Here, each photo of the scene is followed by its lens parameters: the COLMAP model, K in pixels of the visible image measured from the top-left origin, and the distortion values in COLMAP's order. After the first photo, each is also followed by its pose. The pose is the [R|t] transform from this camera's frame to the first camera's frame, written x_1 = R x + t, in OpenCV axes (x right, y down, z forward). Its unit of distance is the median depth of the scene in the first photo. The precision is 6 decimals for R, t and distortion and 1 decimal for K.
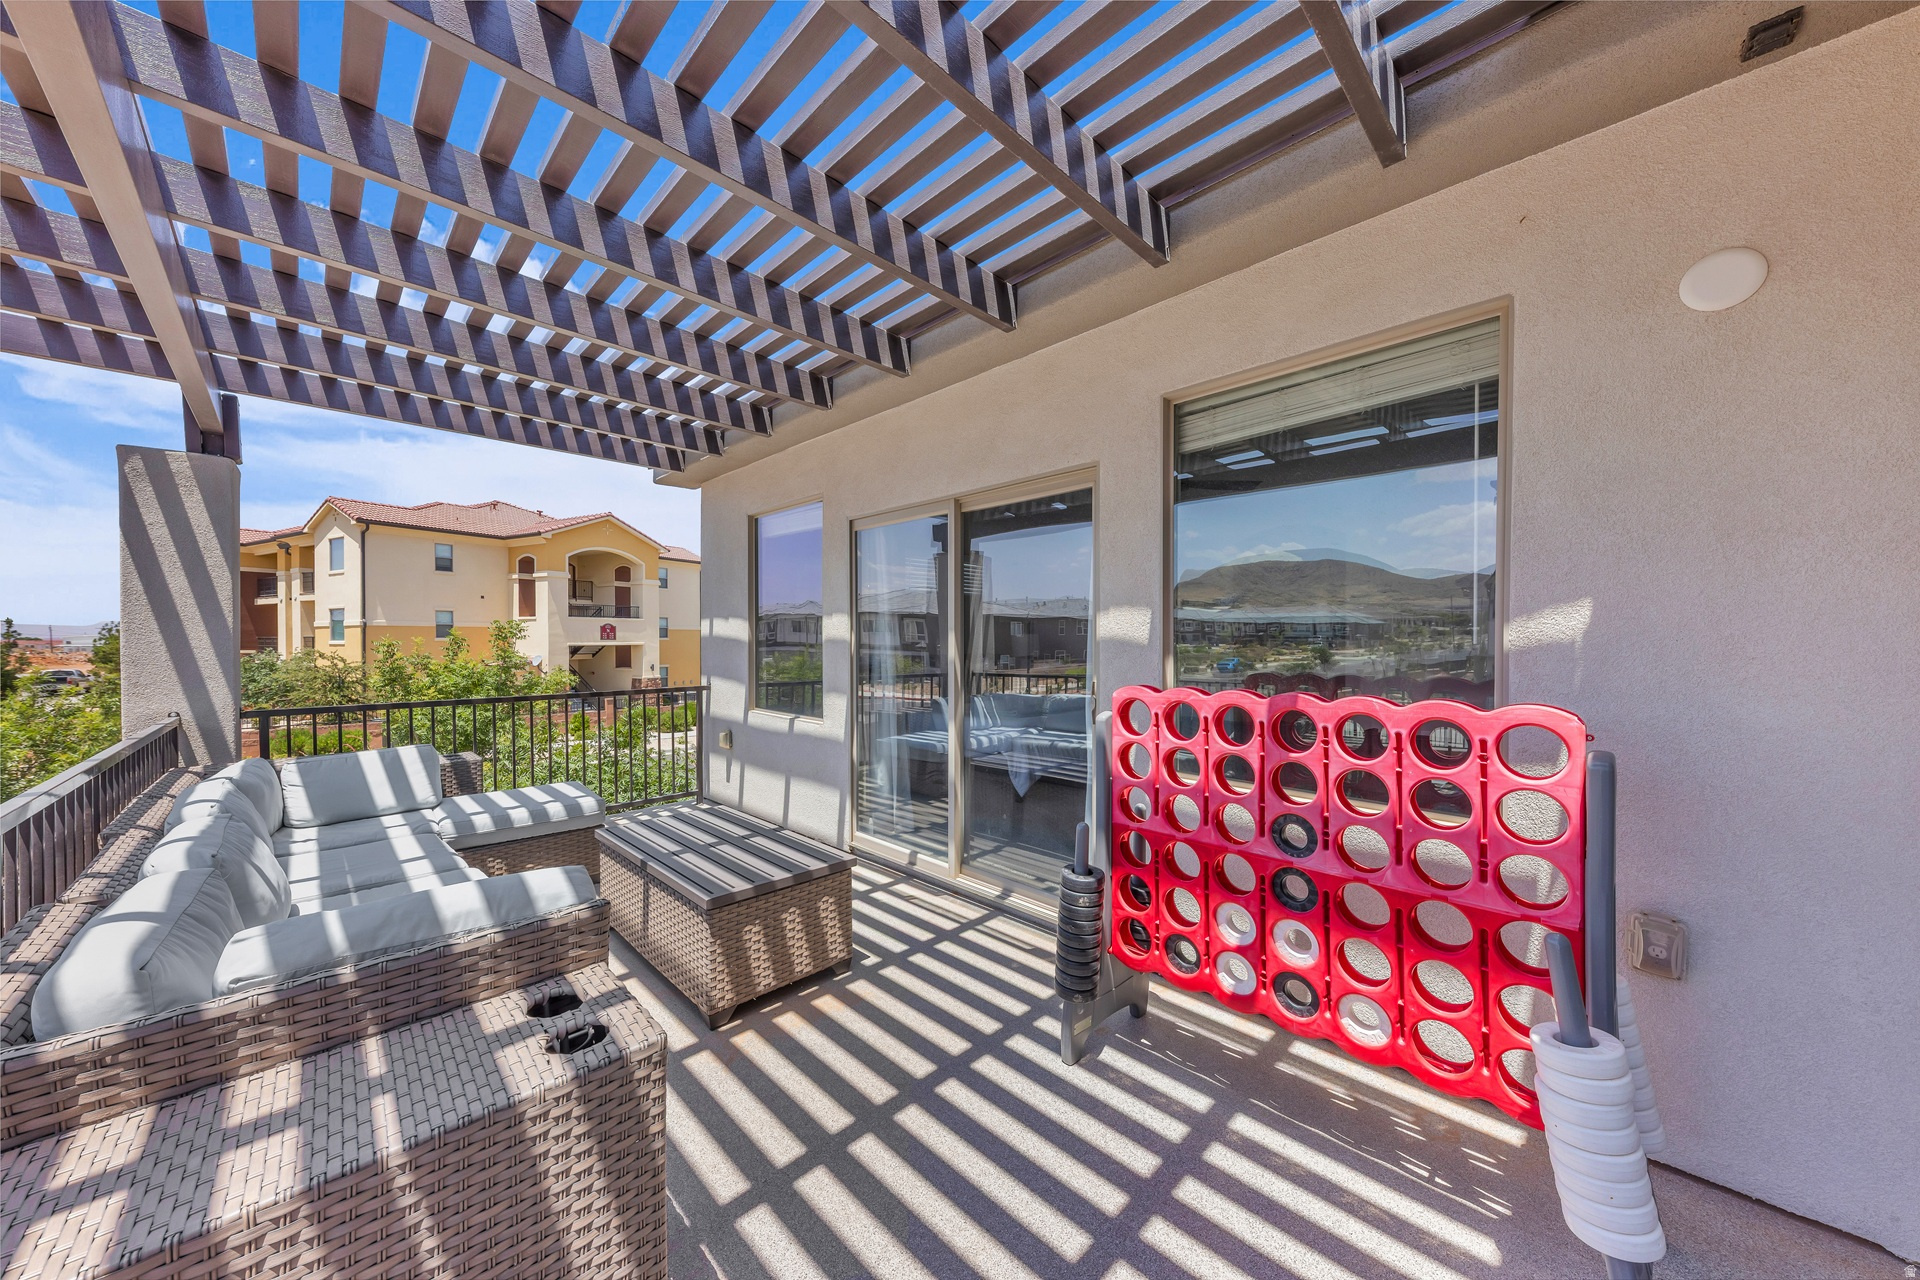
lens RADIAL K [[651.4, 0, 954.3], [0, 651.4, 673.0], [0, 0, 1]] dist [0.082055, 0.000011]
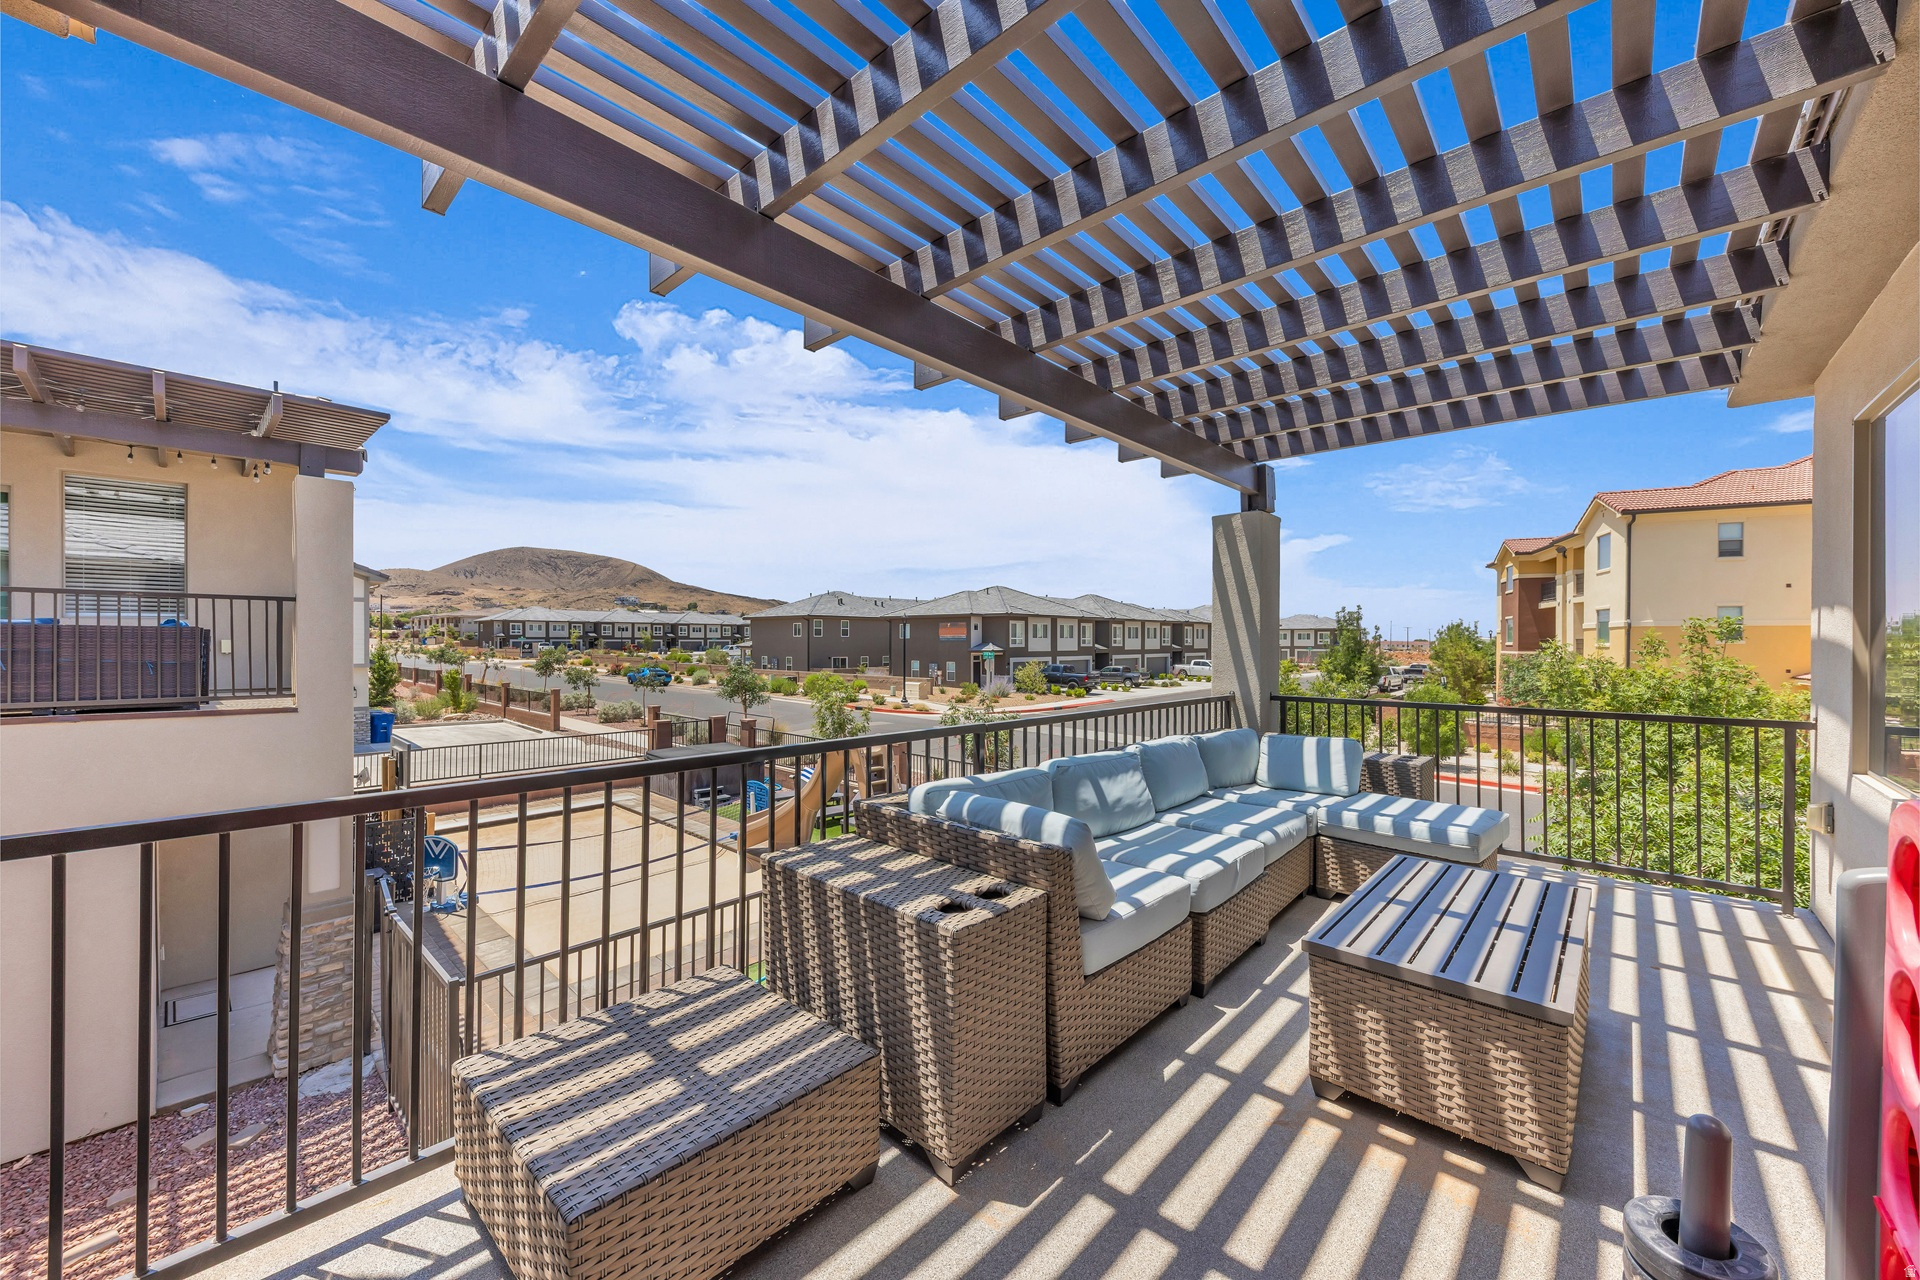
lens RADIAL K [[763.9, 0, 960.0], [0, 763.9, 640.0], [0, 0, 1]] dist [-0.022082, -0.000121]
pose [[0.069563, 0.007246, -0.997551, 0.083330], [-0.057197, 0.998358, 0.003263, -0.004311], [0.995937, 0.056830, 0.069863, 0.066177]]
